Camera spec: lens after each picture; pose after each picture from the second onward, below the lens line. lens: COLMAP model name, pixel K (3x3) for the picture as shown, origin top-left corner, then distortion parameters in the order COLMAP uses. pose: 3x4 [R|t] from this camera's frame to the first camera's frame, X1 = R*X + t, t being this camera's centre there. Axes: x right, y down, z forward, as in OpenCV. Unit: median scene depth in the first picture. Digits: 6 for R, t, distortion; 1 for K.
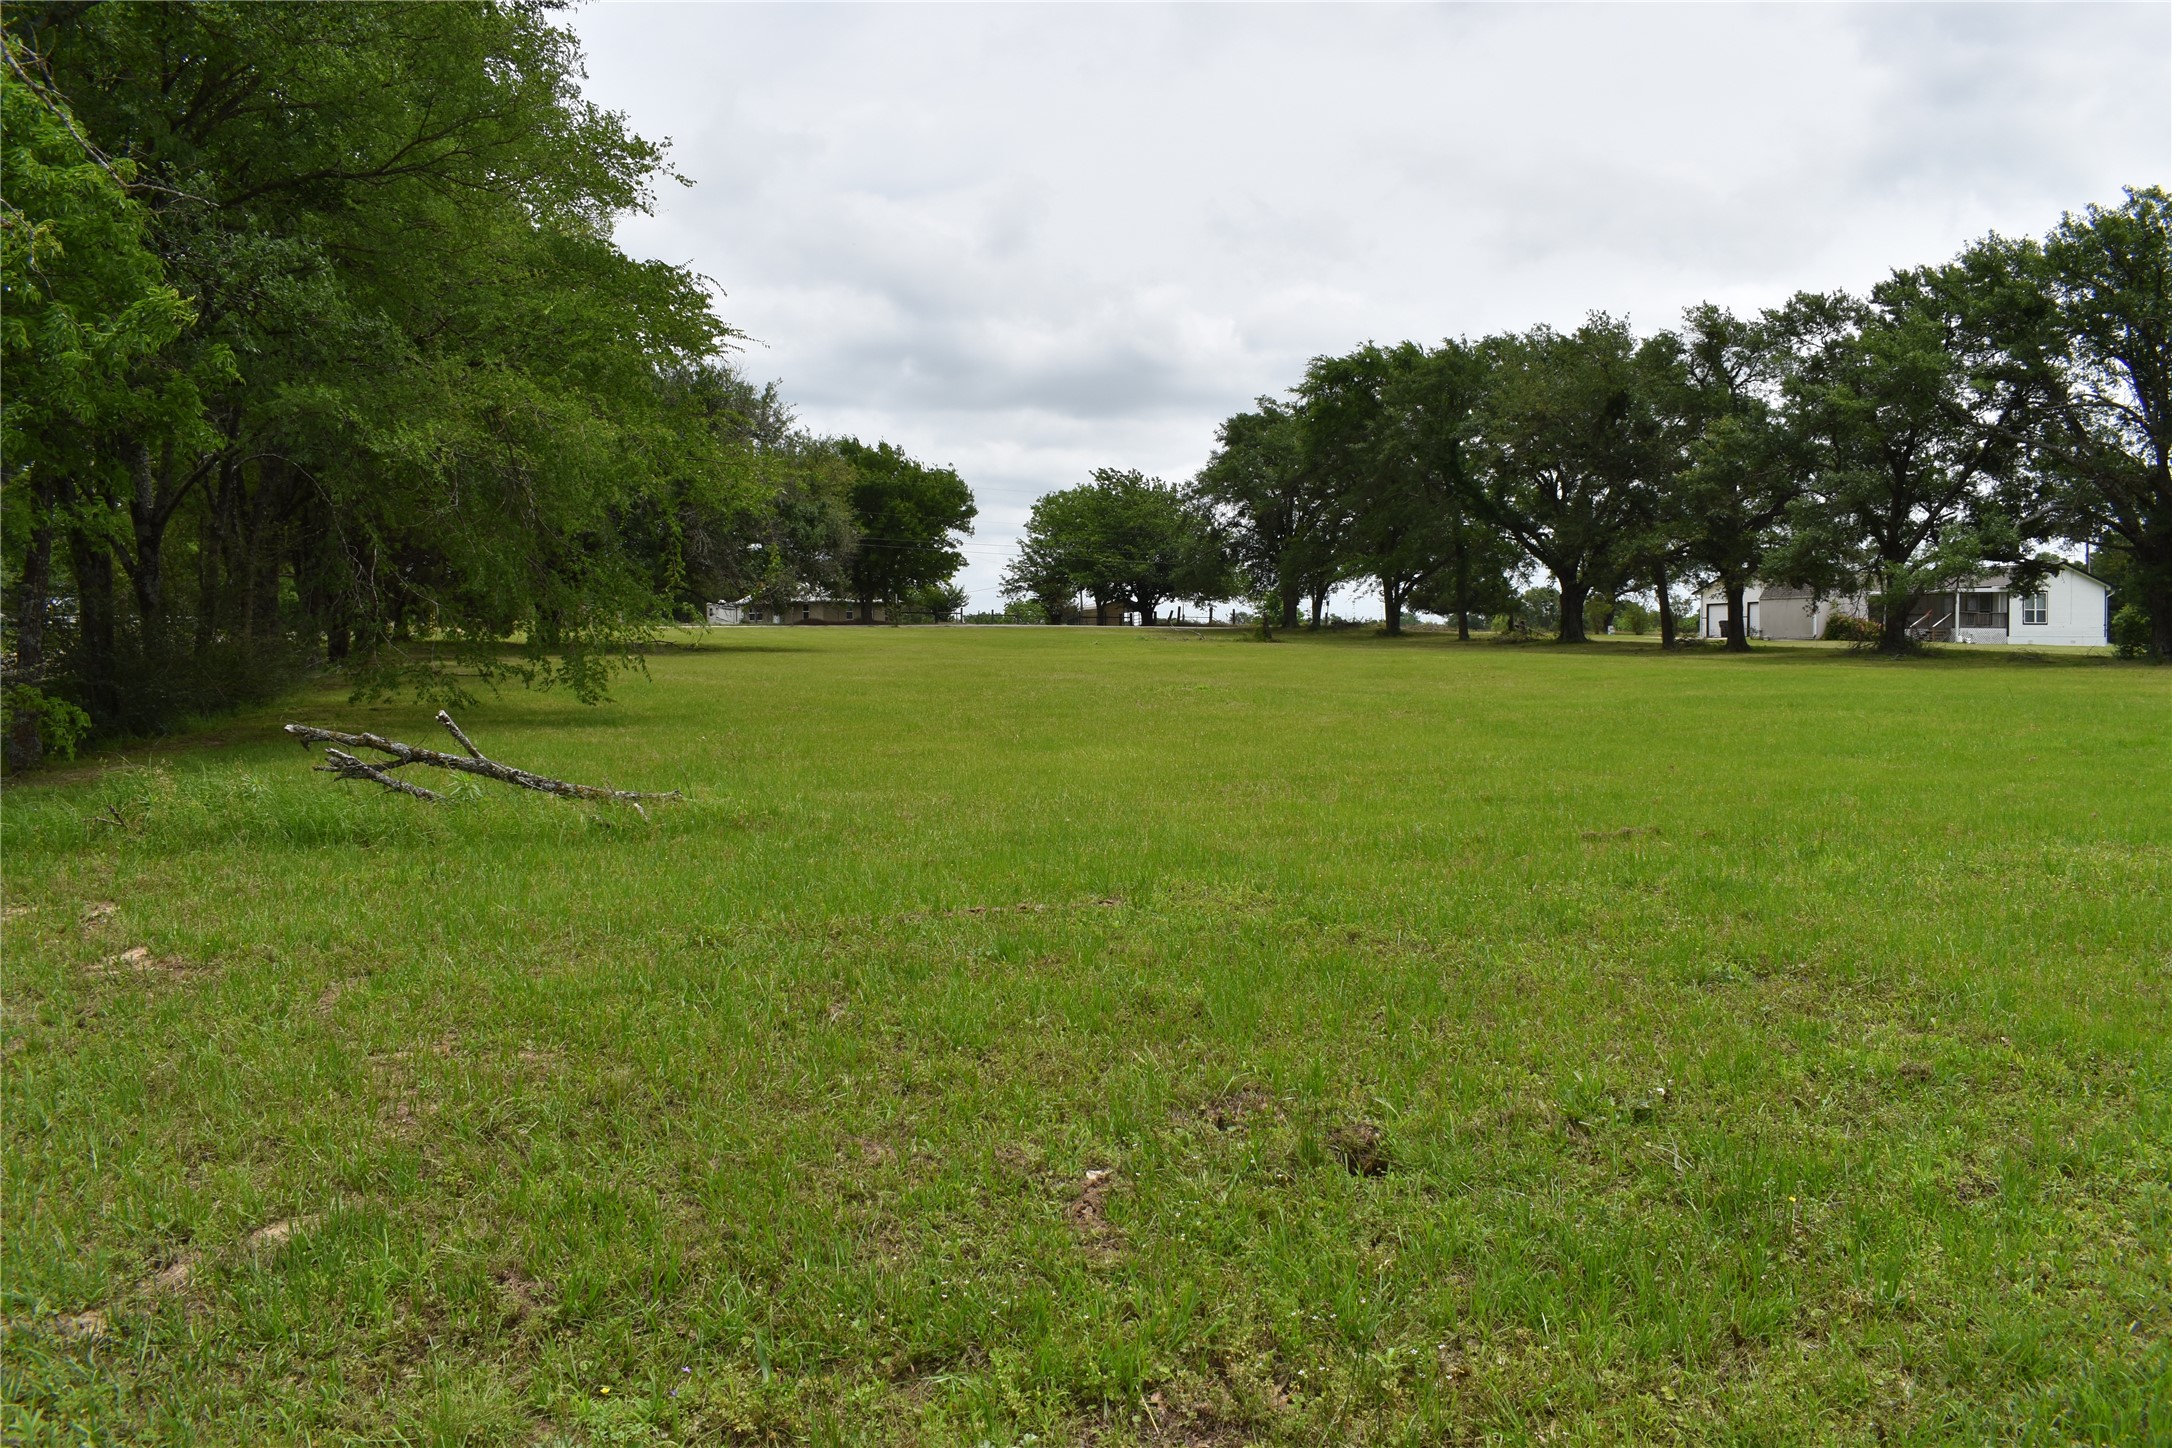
lens RADIAL K [[1685.5, 0, 1078.5], [0, 1685.5, 726.9], [0, 0, 1]] dist [-0.108214, 0.022415]
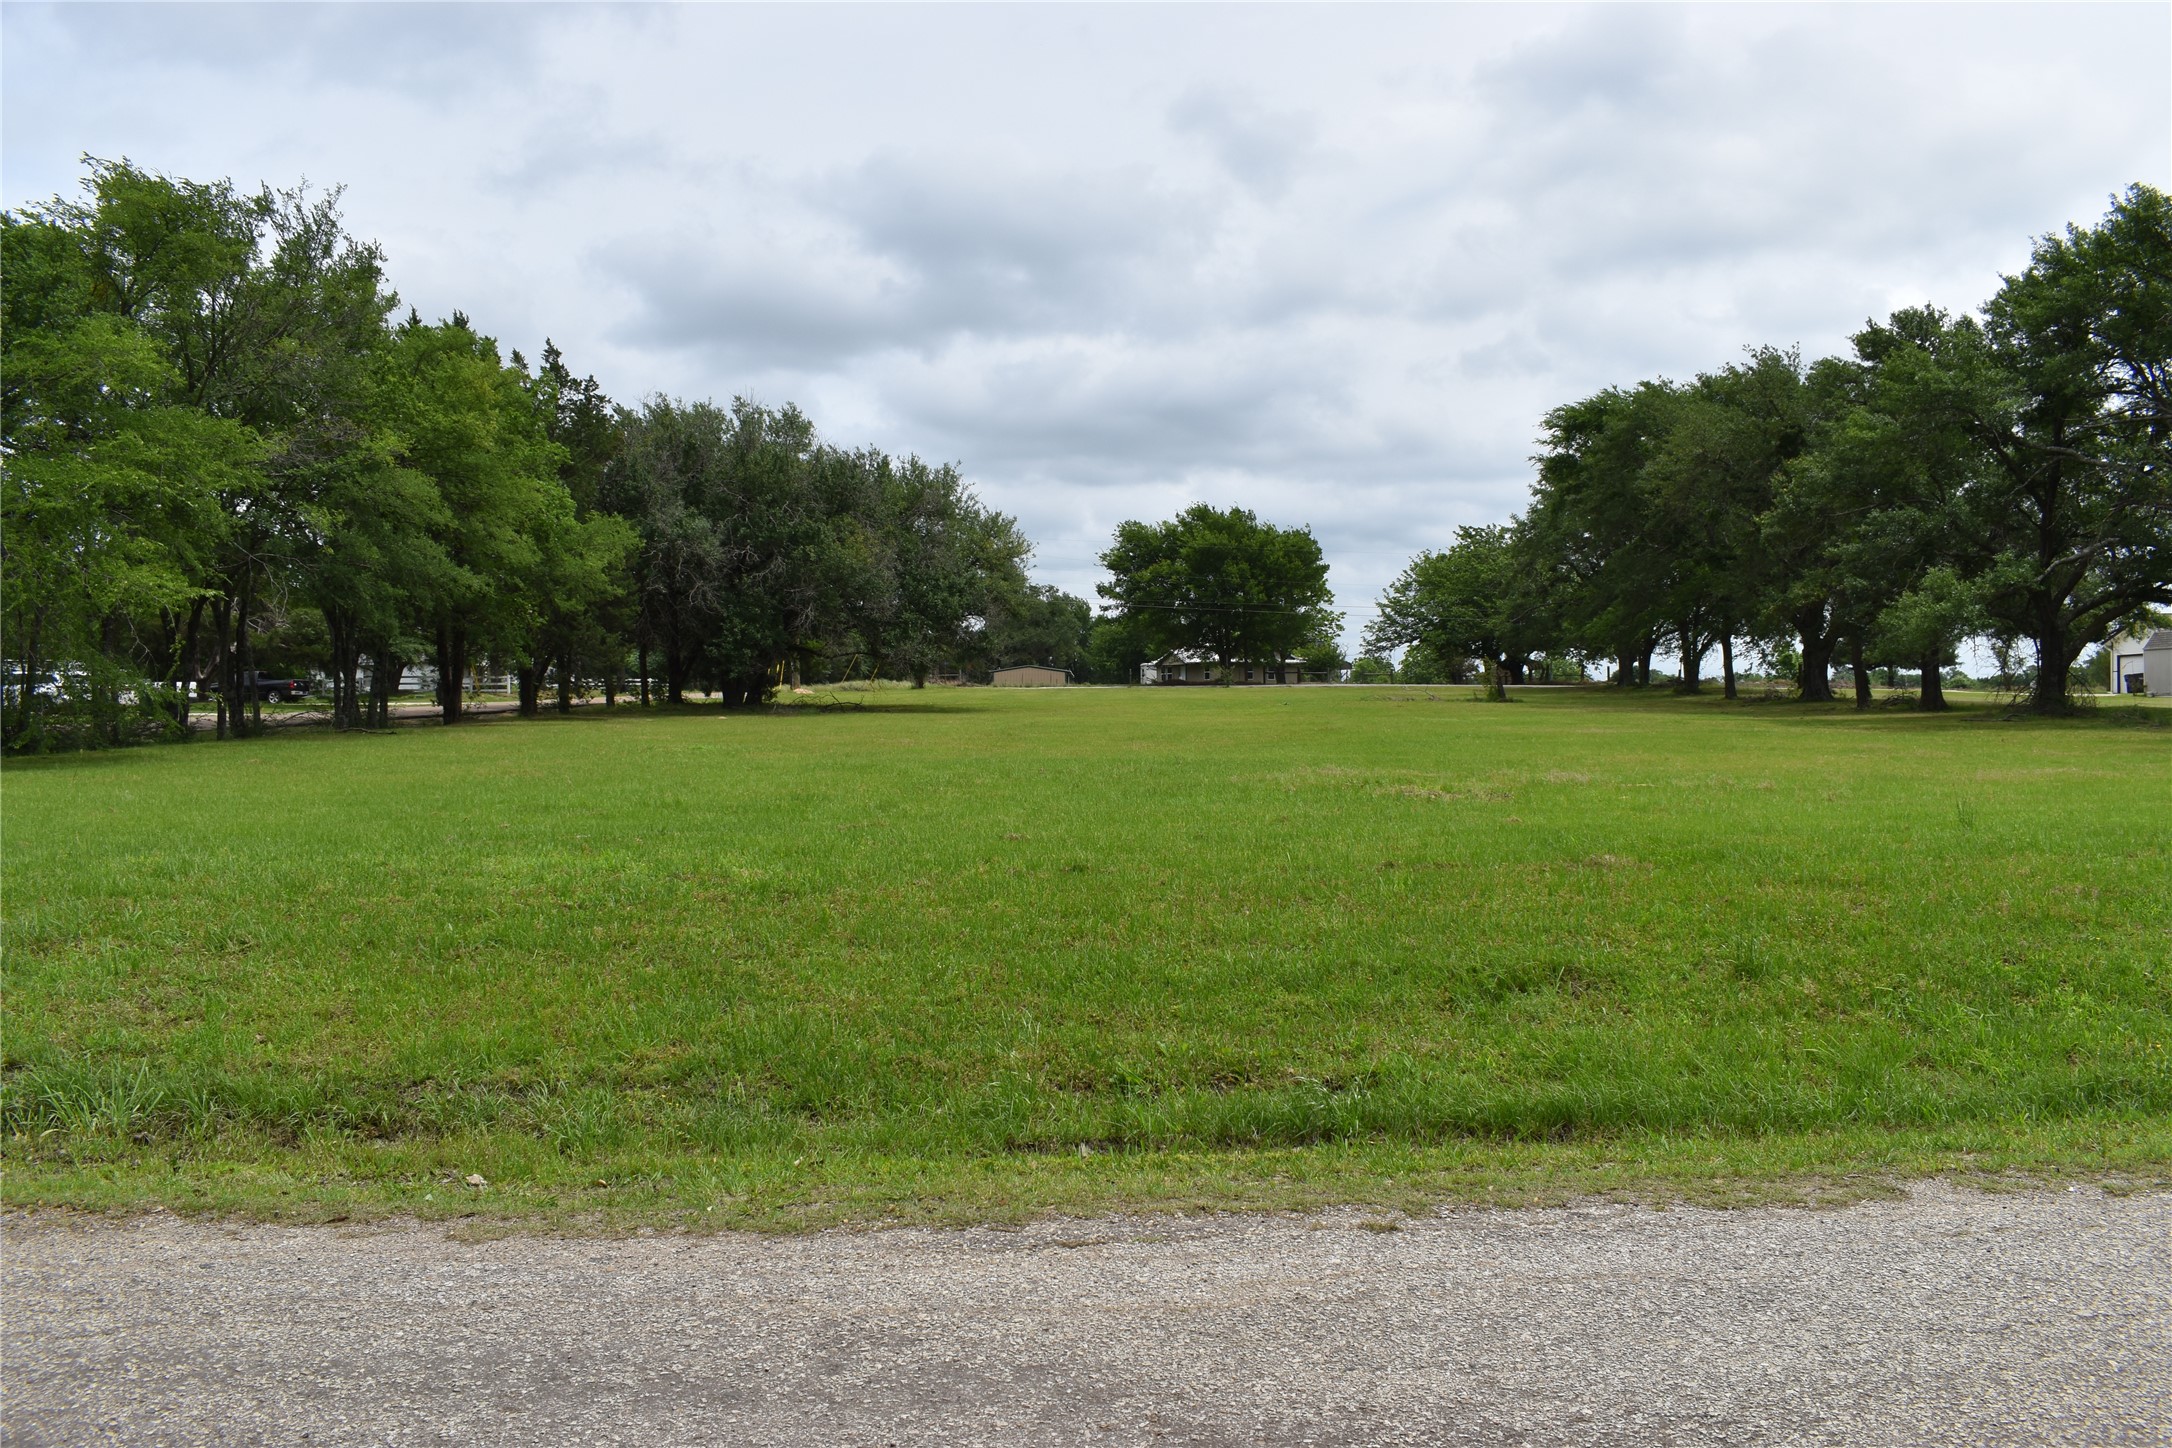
lens RADIAL K [[1685.5, 0, 1078.5], [0, 1685.5, 726.9], [0, 0, 1]] dist [-0.108214, 0.022415]
pose [[0.935331, 0.007015, -0.353704, 0.159518], [-0.019664, 0.999289, -0.032182, -0.000968], [0.353227, 0.037057, 0.934804, 0.014087]]
